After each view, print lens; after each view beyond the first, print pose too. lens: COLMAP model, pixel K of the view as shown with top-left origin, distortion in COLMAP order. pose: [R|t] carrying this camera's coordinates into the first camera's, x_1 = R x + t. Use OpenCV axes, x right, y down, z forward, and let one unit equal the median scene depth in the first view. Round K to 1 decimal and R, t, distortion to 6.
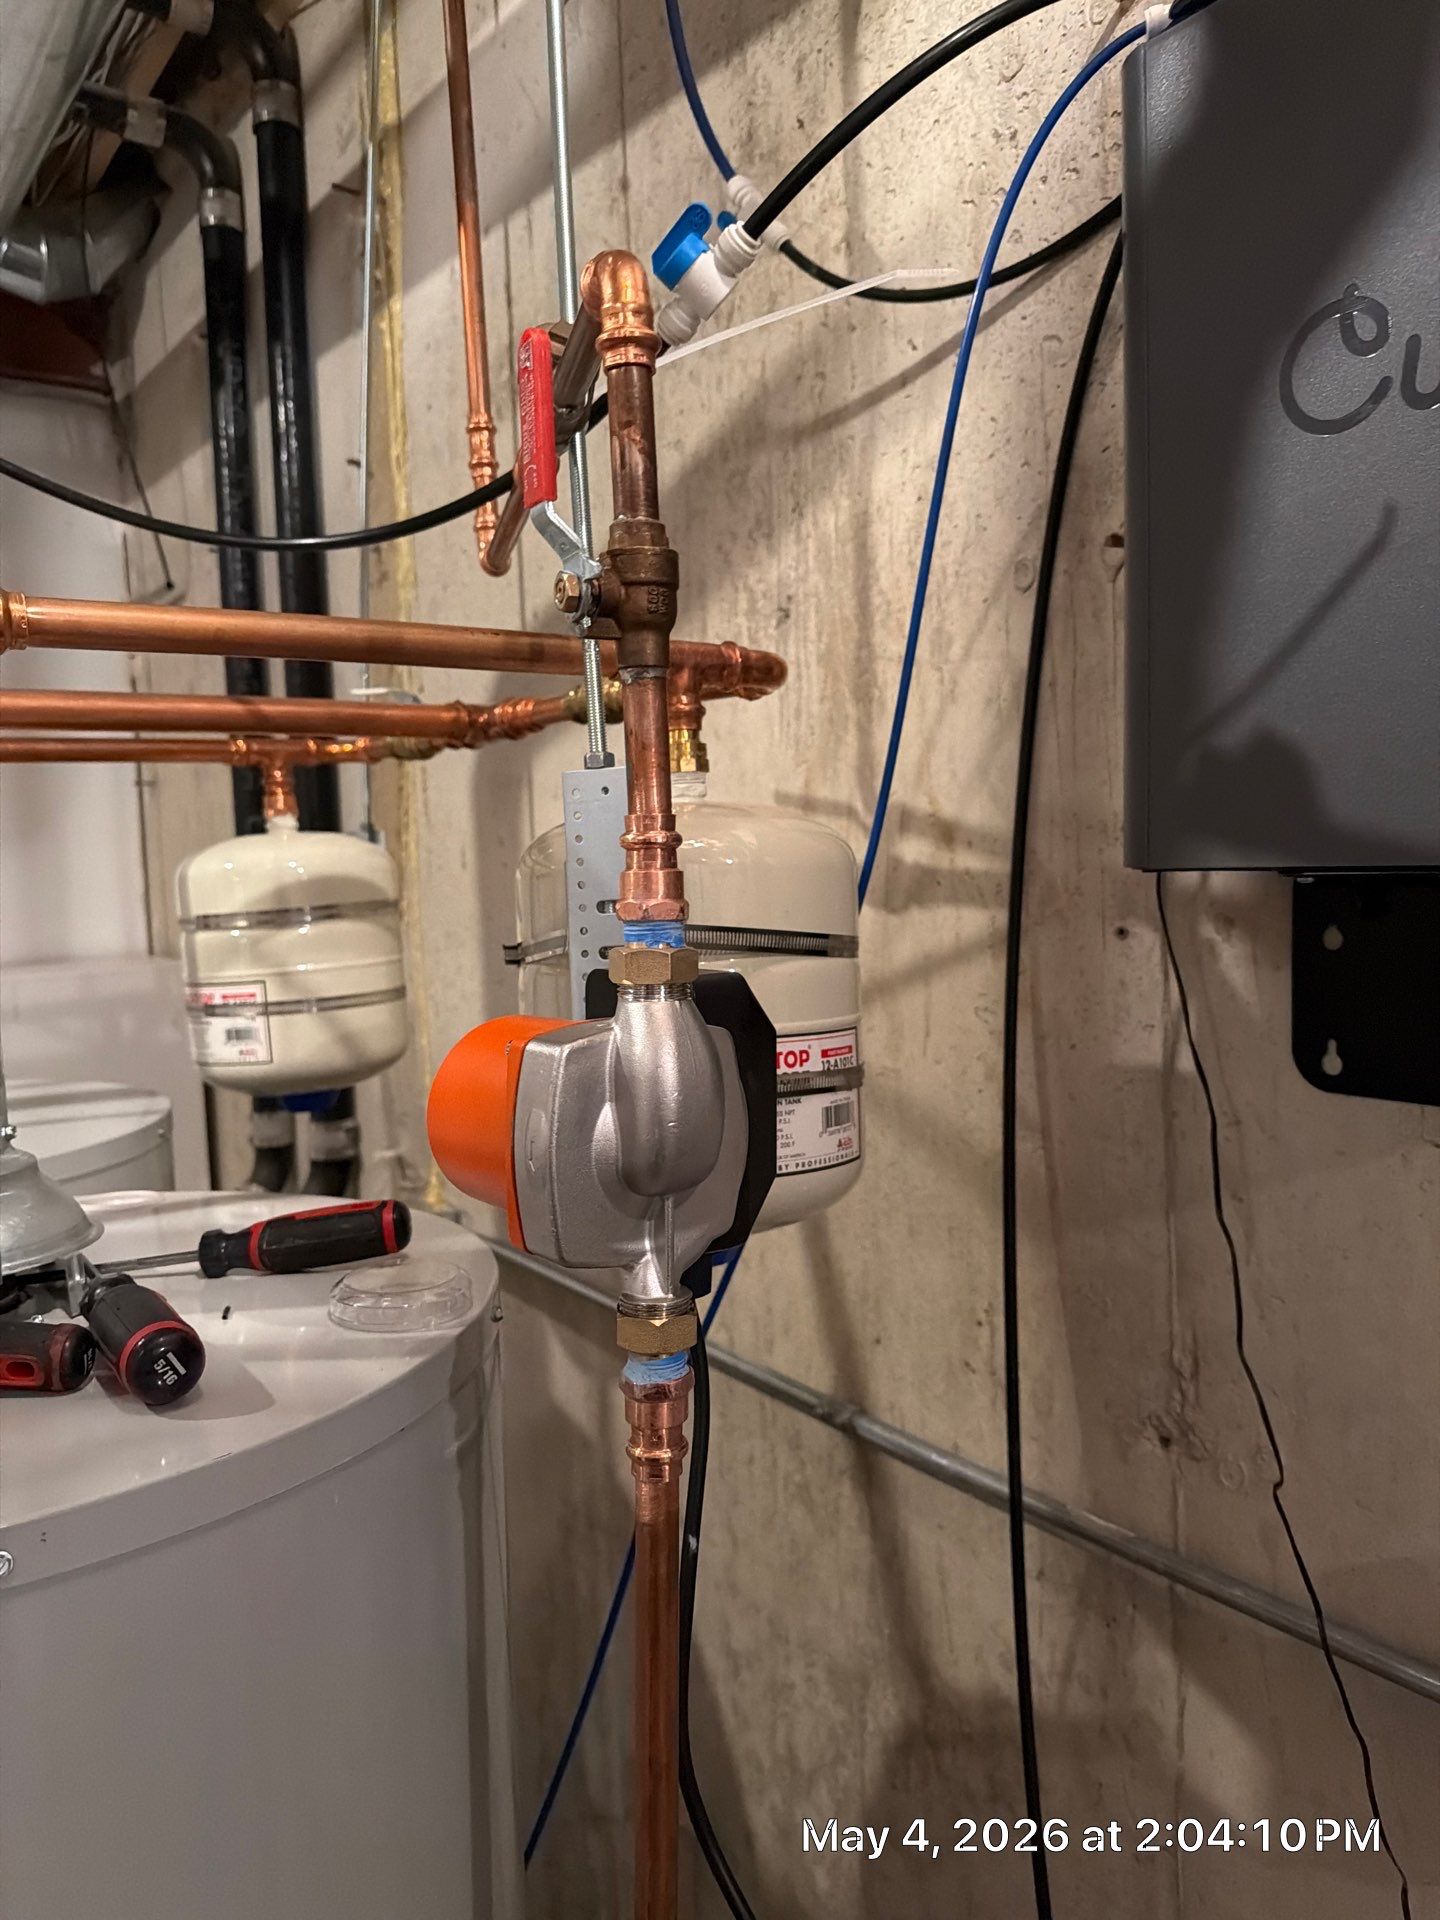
lens RADIAL K [[1346.7, 0, 729.5], [0, 1346.7, 964.0], [0, 0, 1]] dist [0.091864, -0.164954]
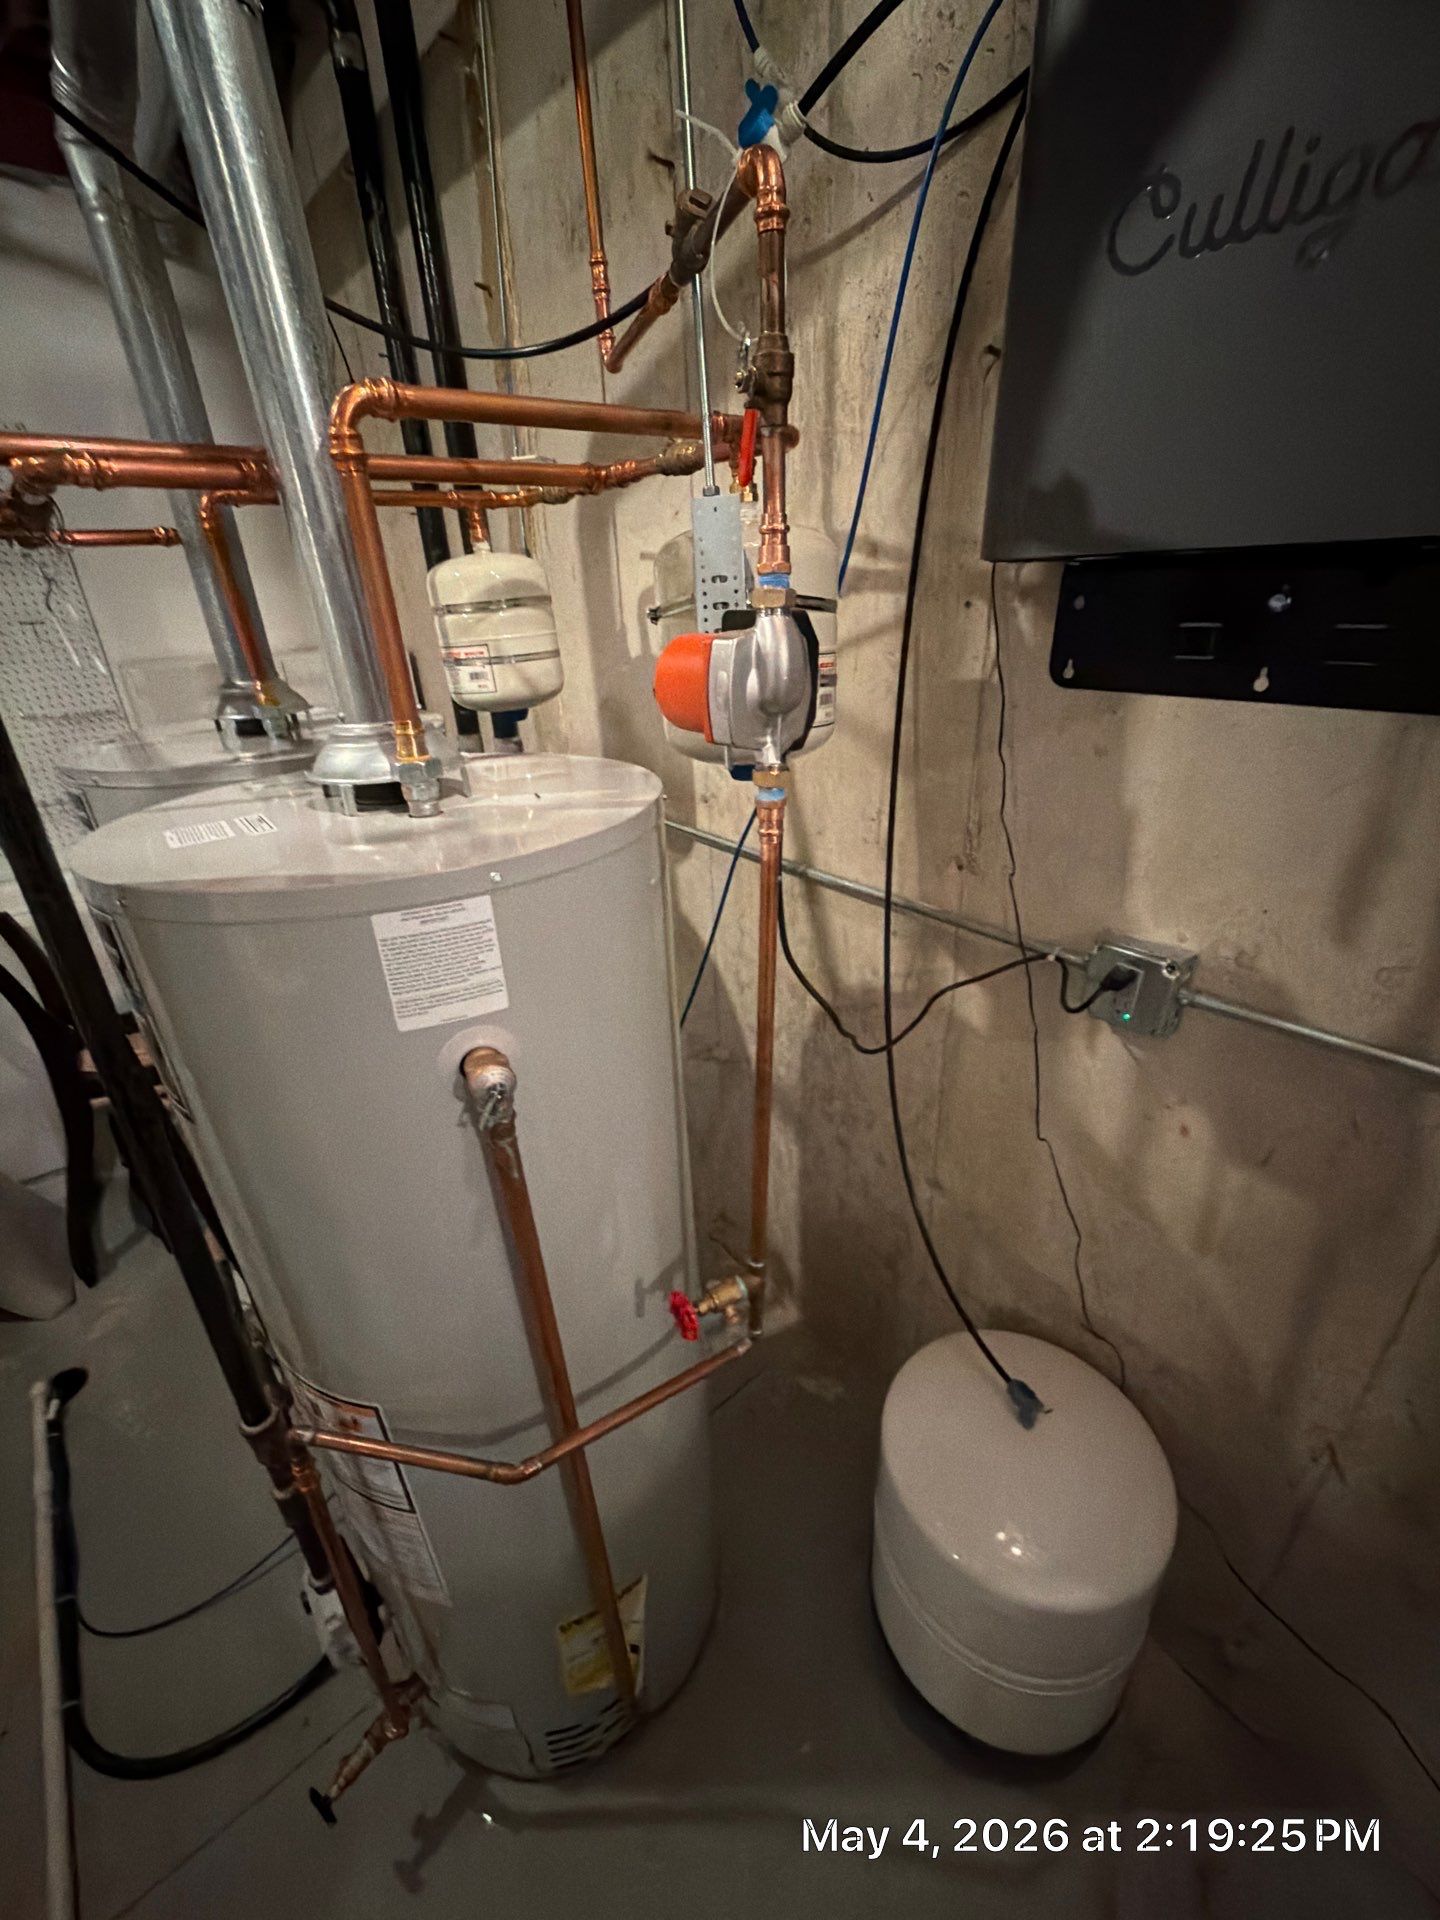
lens RADIAL K [[758.8, 0, 723.8], [0, 758.8, 957.5], [0, 0, 1]] dist [-0.000380, 0.000137]
pose [[0.999160, -0.022277, 0.034393, -0.083894], [0.008157, 0.930652, 0.365814, 0.039778], [-0.040157, -0.365226, 0.930052, -0.125664]]
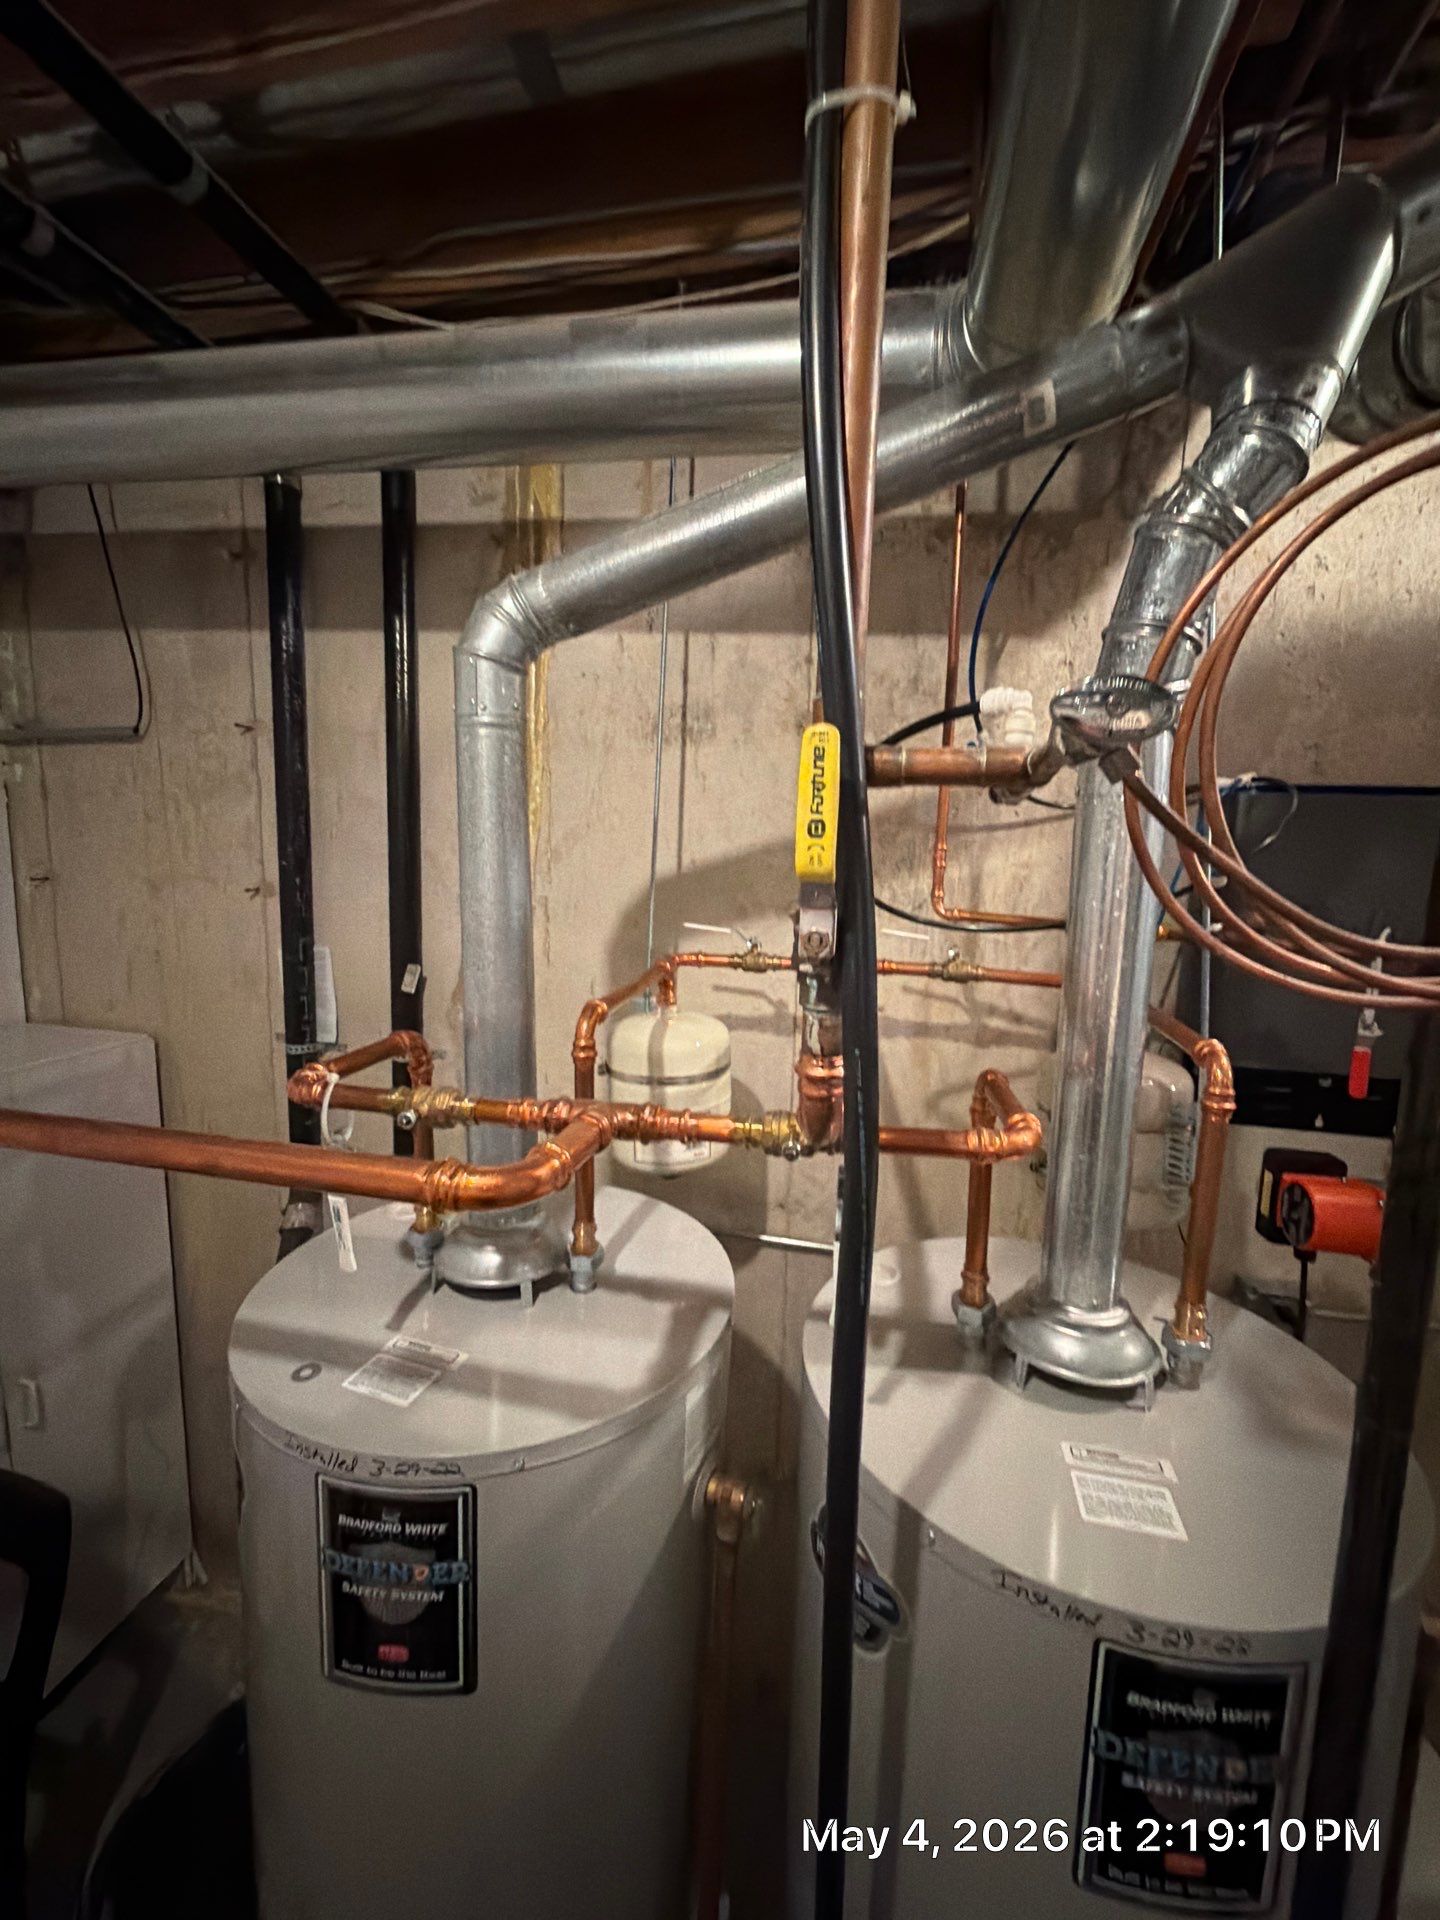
lens RADIAL K [[758.8, 0, 723.8], [0, 758.8, 957.5], [0, 0, 1]] dist [-0.000380, 0.000137]
pose [[0.754705, -0.033091, 0.655230, -1.110334], [-0.005326, 0.998385, 0.056556, -0.275876], [-0.656043, -0.046173, 0.753310, 0.330689]]
